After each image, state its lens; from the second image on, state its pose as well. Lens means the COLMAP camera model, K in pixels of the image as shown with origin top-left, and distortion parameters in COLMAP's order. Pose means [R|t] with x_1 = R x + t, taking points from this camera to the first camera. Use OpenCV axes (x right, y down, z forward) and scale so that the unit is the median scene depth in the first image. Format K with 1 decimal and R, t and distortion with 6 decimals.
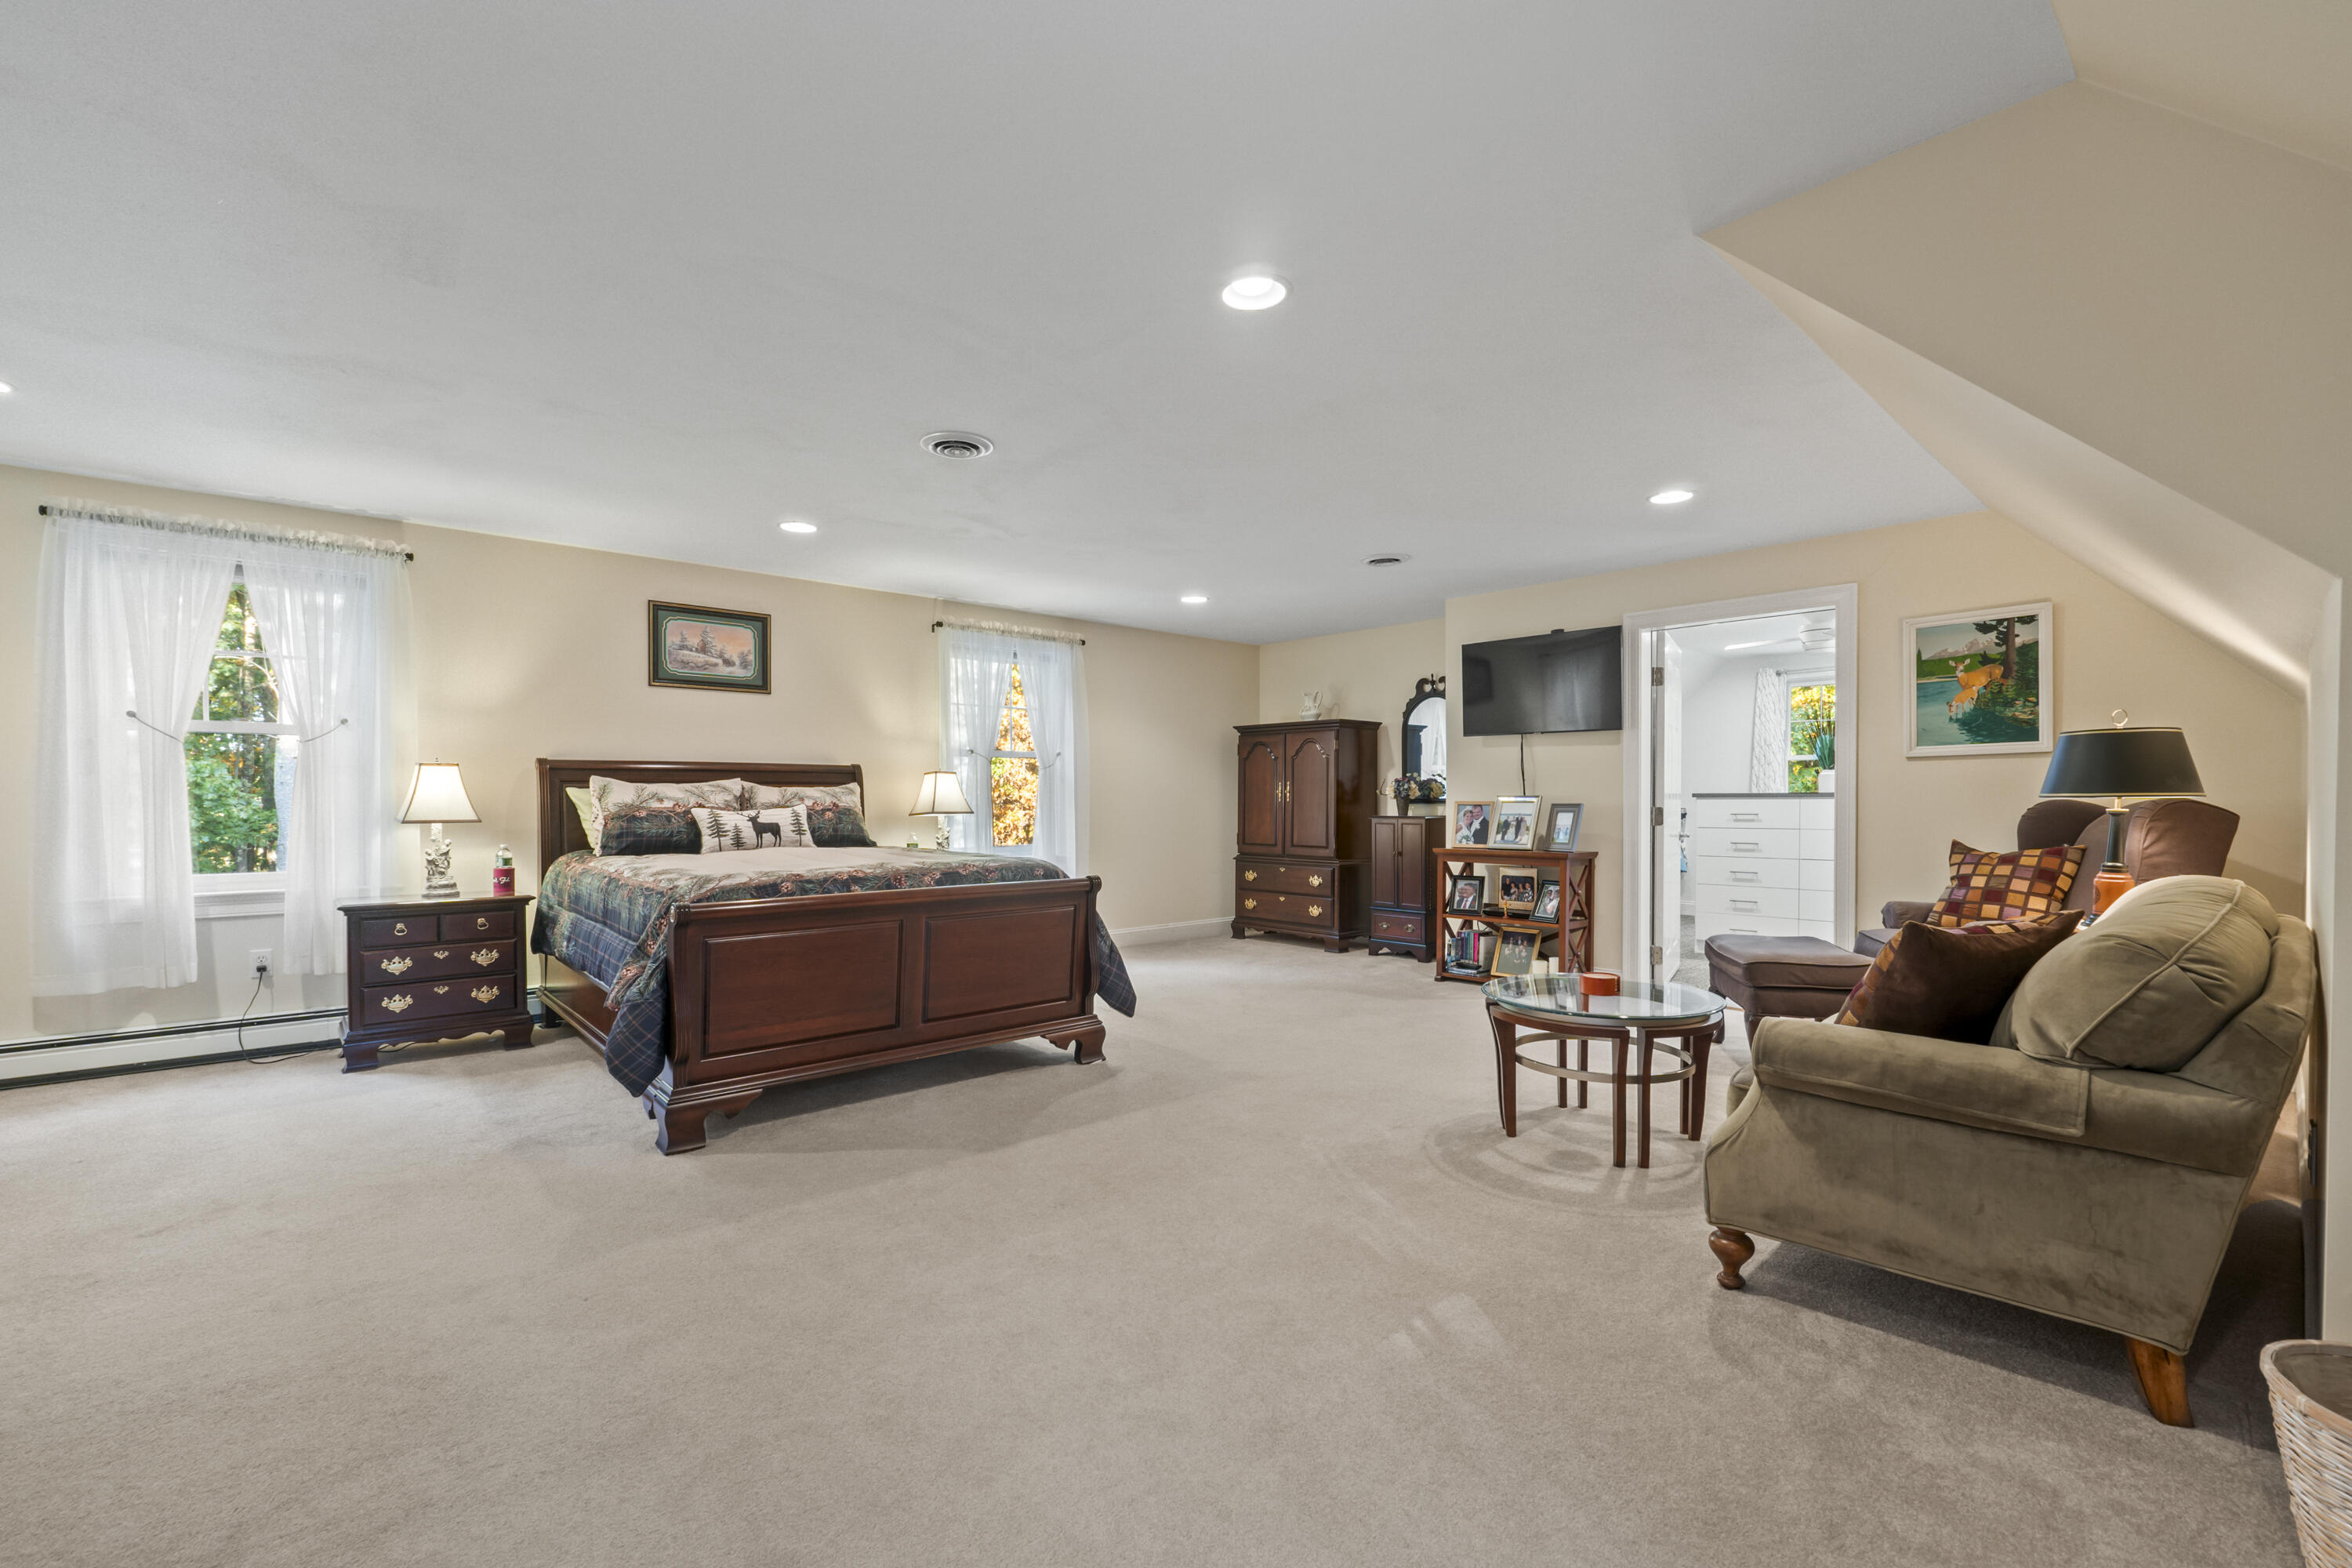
lens RADIAL K [[1049.6, 0, 1174.8], [0, 1049.6, 792.3], [0, 0, 1]] dist [-0.000293, -0.000047]
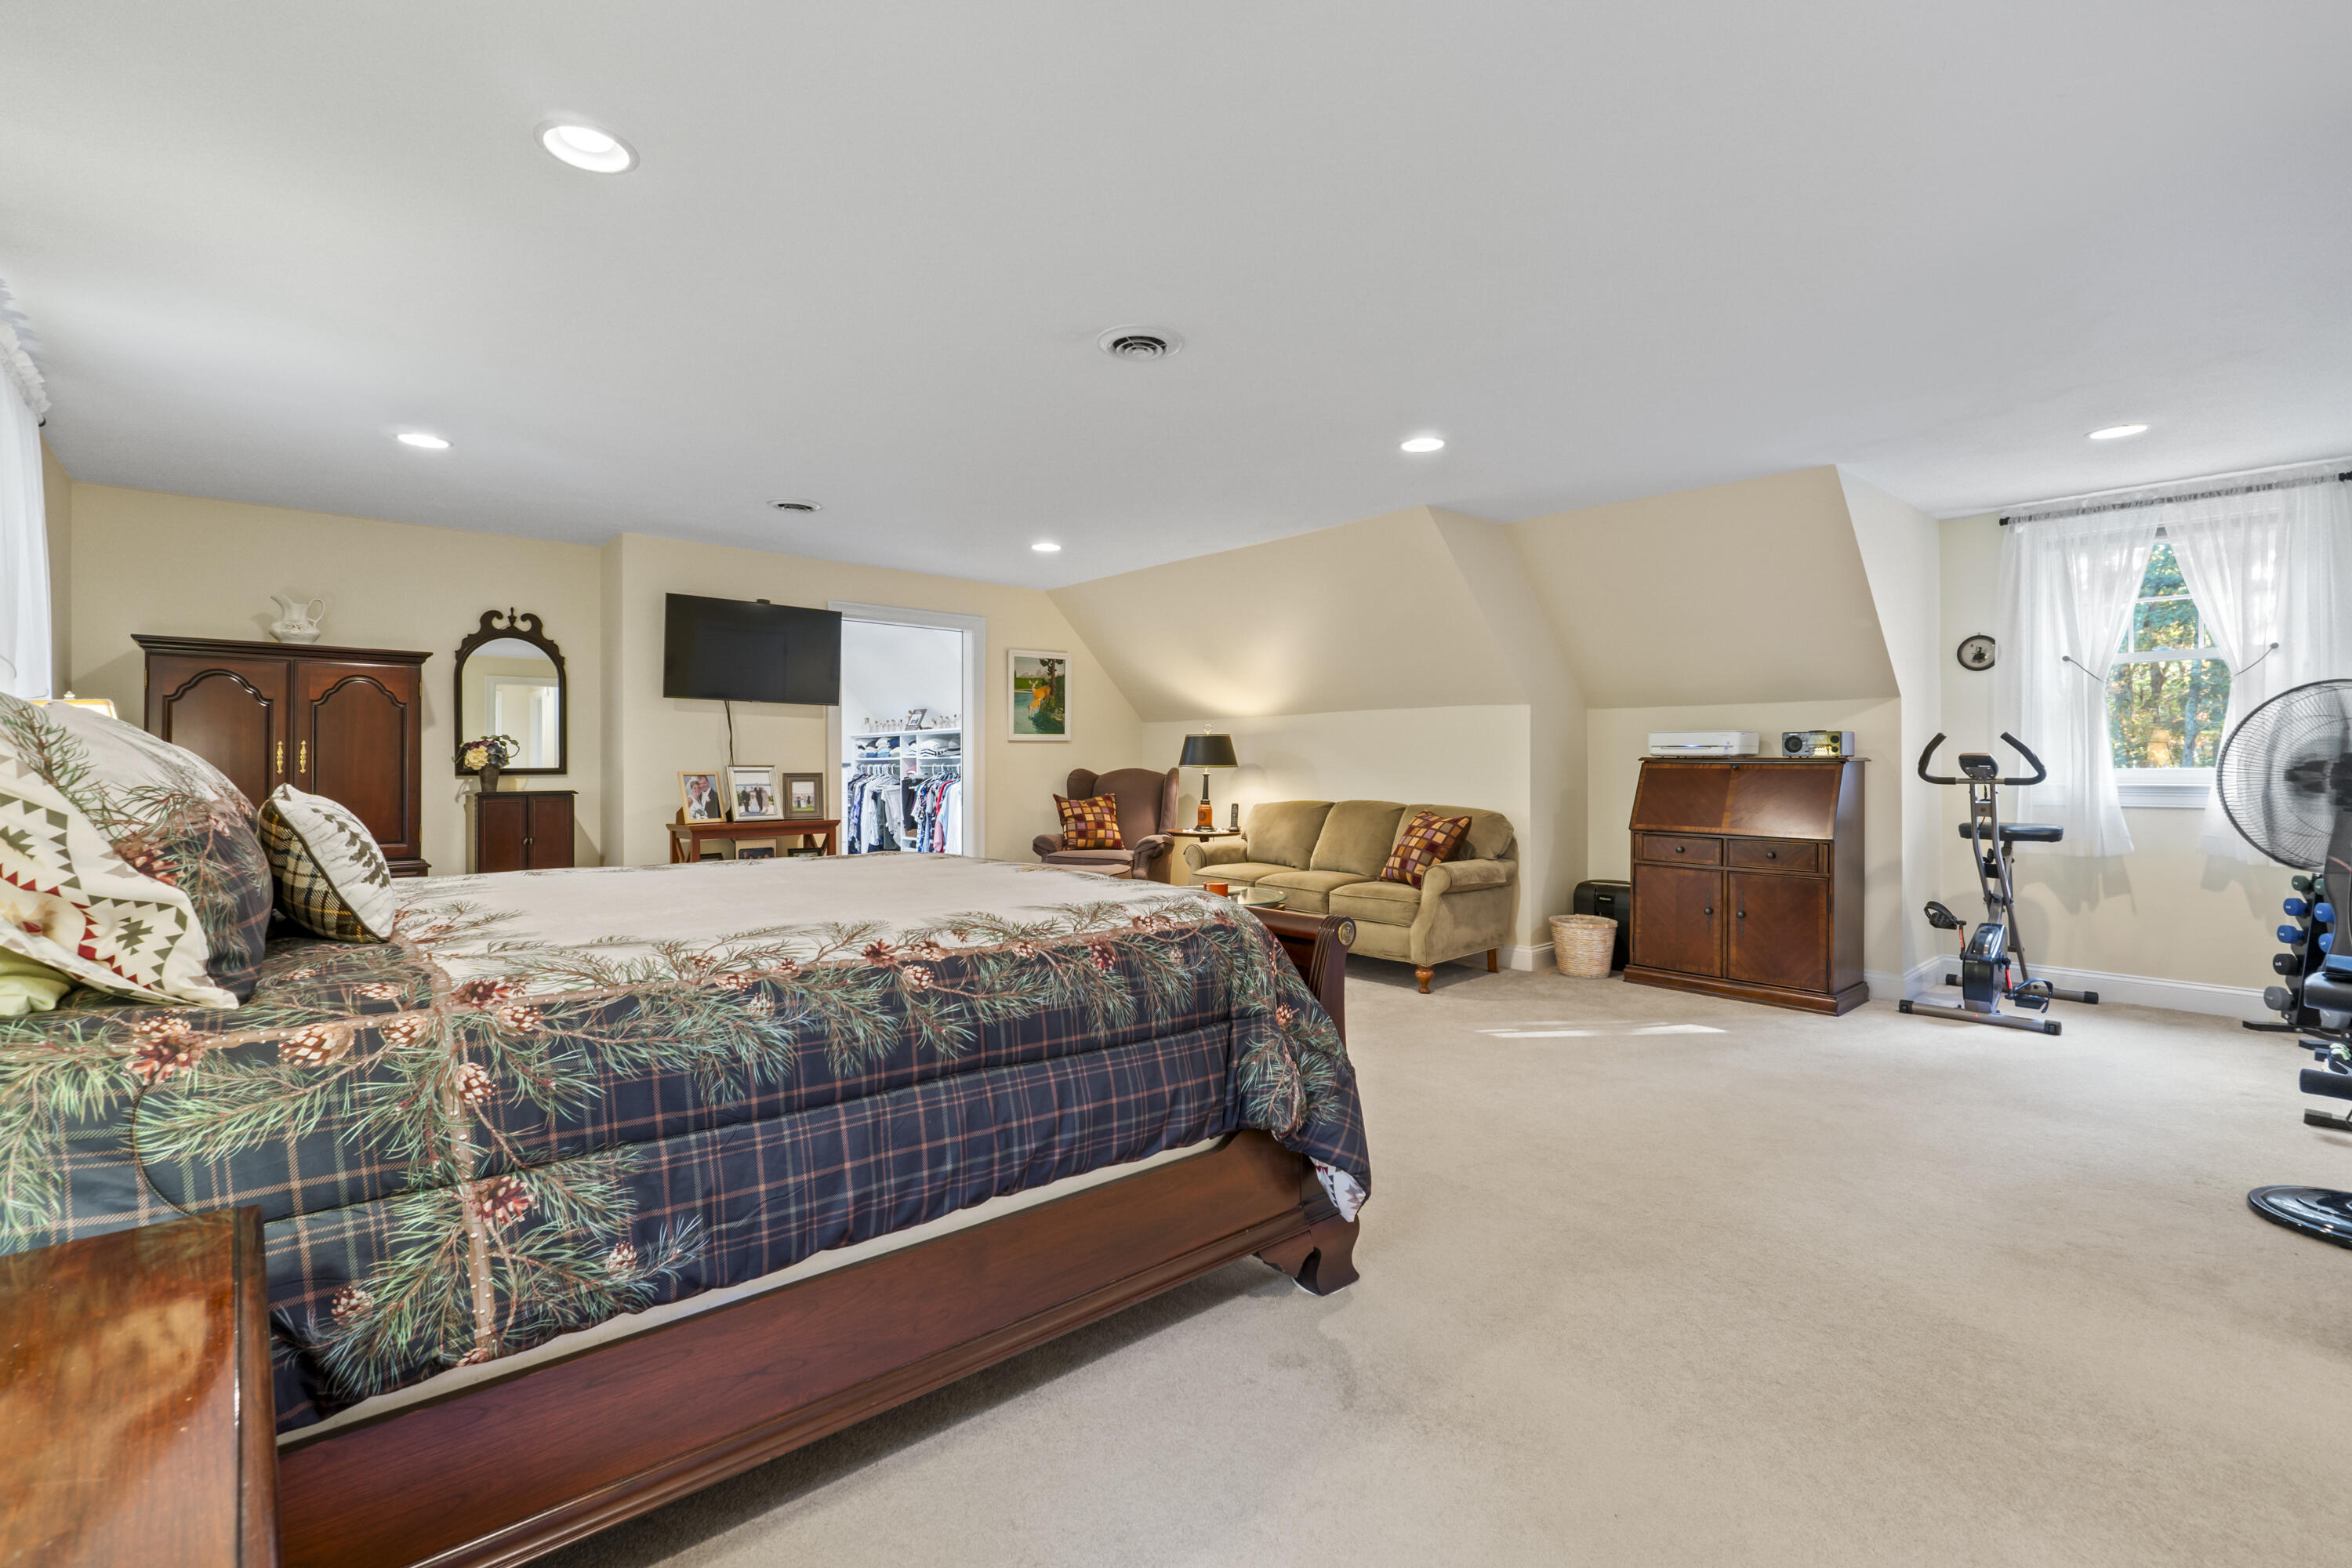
lens RADIAL K [[1050.4, 0, 1183.4], [0, 1050.4, 774.2], [0, 0, 1]] dist [-0.005099, -0.002025]
pose [[-0.034974, -0.009370, 0.999344, -0.681473], [-0.007078, 0.999933, 0.009128, -0.000313], [-0.999363, -0.006754, -0.035038, 0.661386]]
